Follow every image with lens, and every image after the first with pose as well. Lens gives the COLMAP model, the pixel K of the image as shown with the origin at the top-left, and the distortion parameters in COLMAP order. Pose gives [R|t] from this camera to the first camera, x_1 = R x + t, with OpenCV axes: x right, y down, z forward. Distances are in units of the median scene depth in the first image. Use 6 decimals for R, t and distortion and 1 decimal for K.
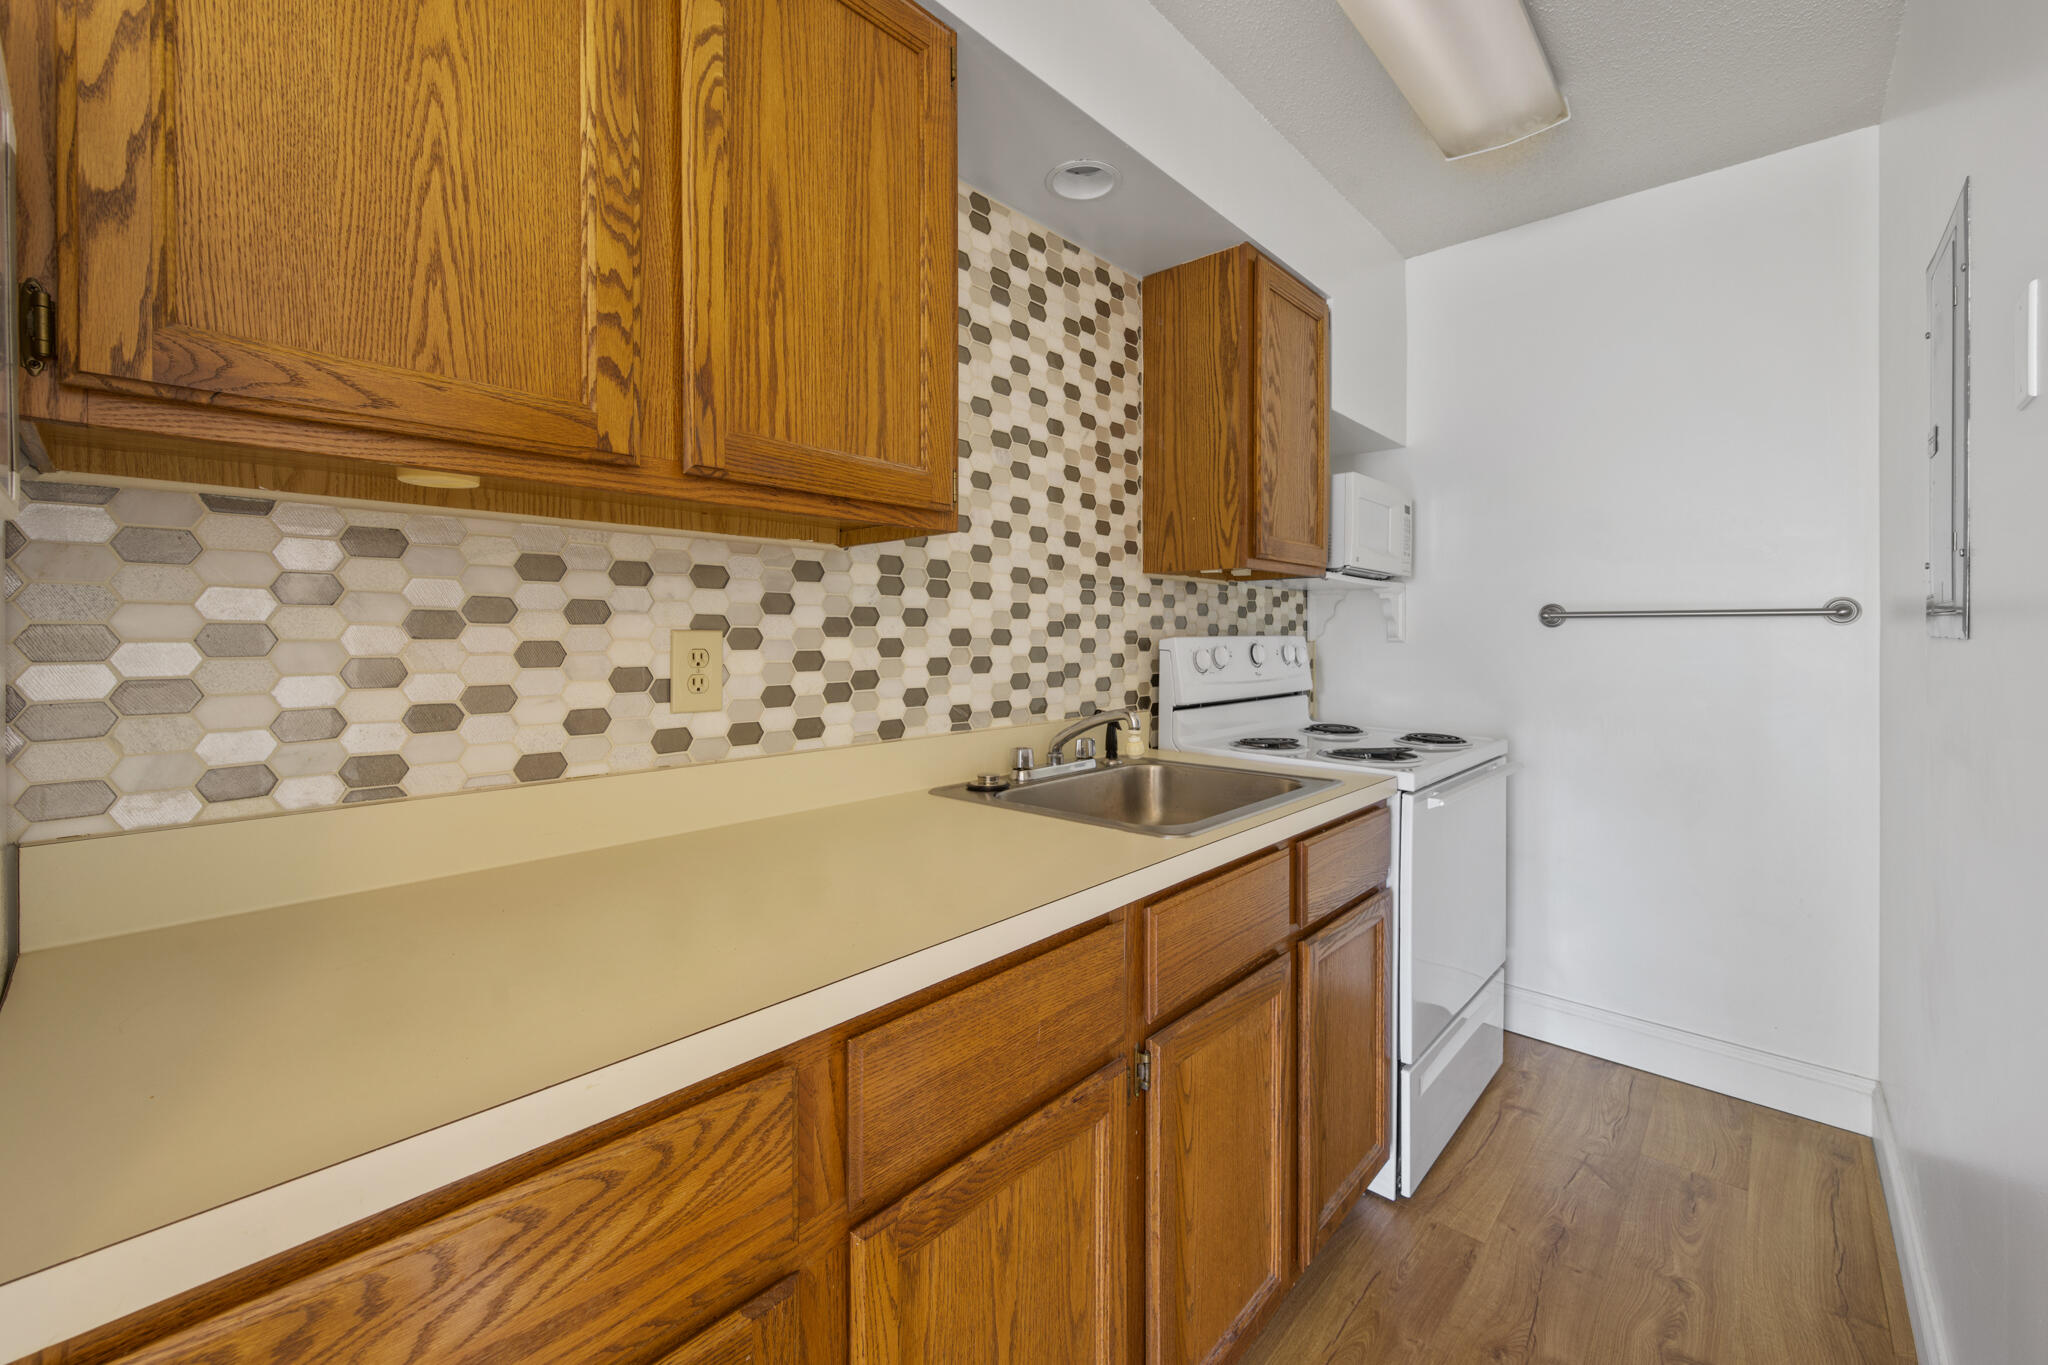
lens RADIAL K [[825.4, 0, 1025.4], [0, 825.4, 635.5], [0, 0, 1]] dist [-0.001320, 0.000182]
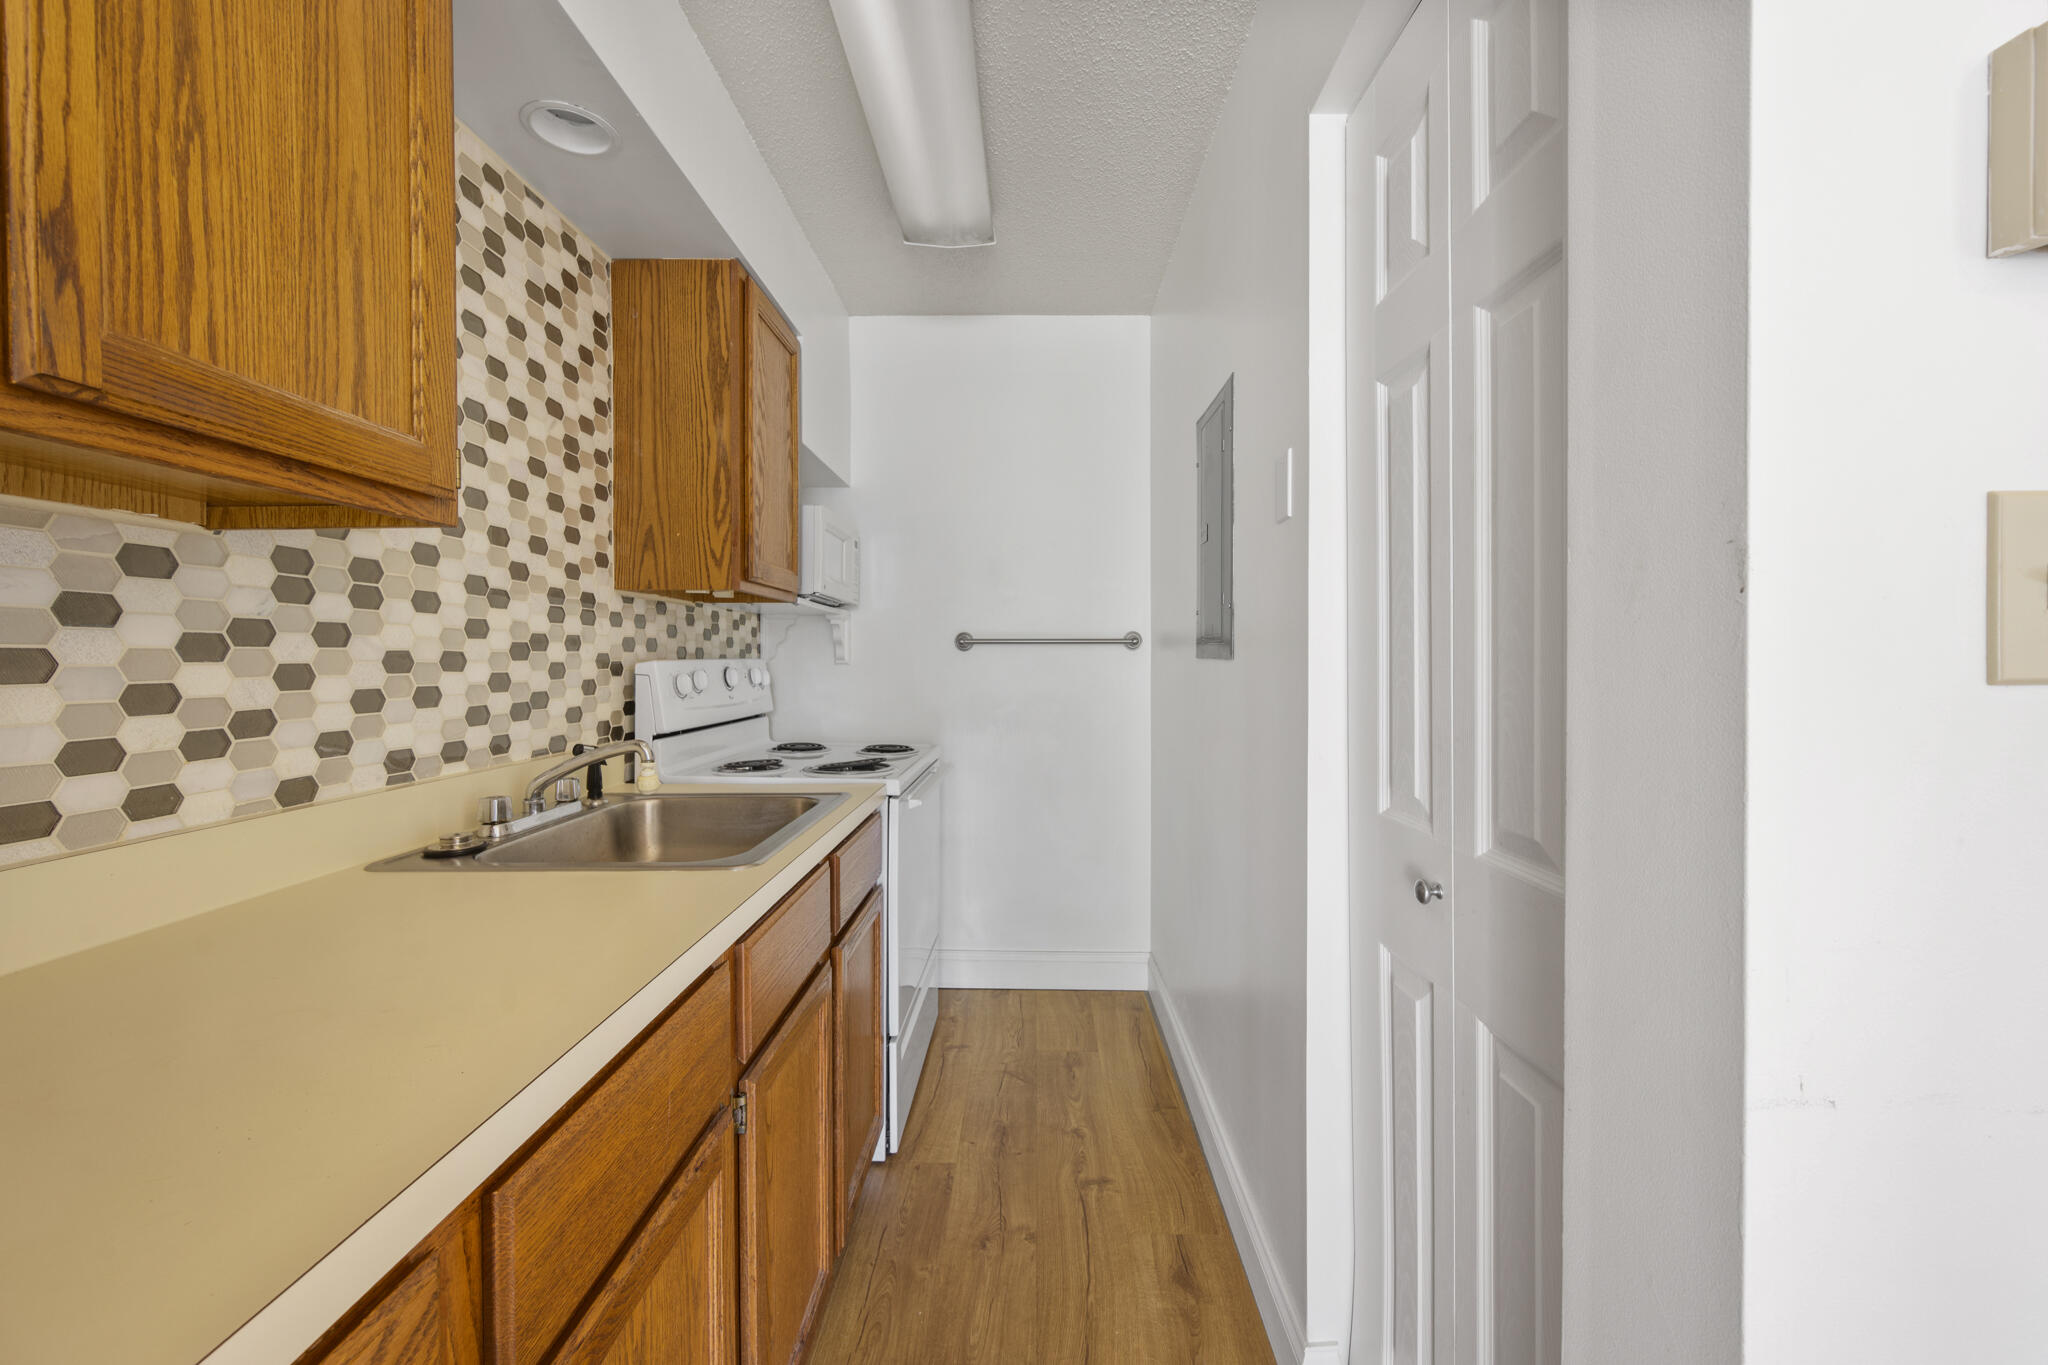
lens RADIAL K [[813.9, 0, 1025.8], [0, 813.9, 666.5], [0, 0, 1]] dist [-0.002104, 0.000423]
pose [[0.745989, -0.009209, 0.665894, -0.144142], [0.002562, 0.999937, 0.010959, -0.000275], [-0.665953, -0.006469, 0.745966, 0.050333]]
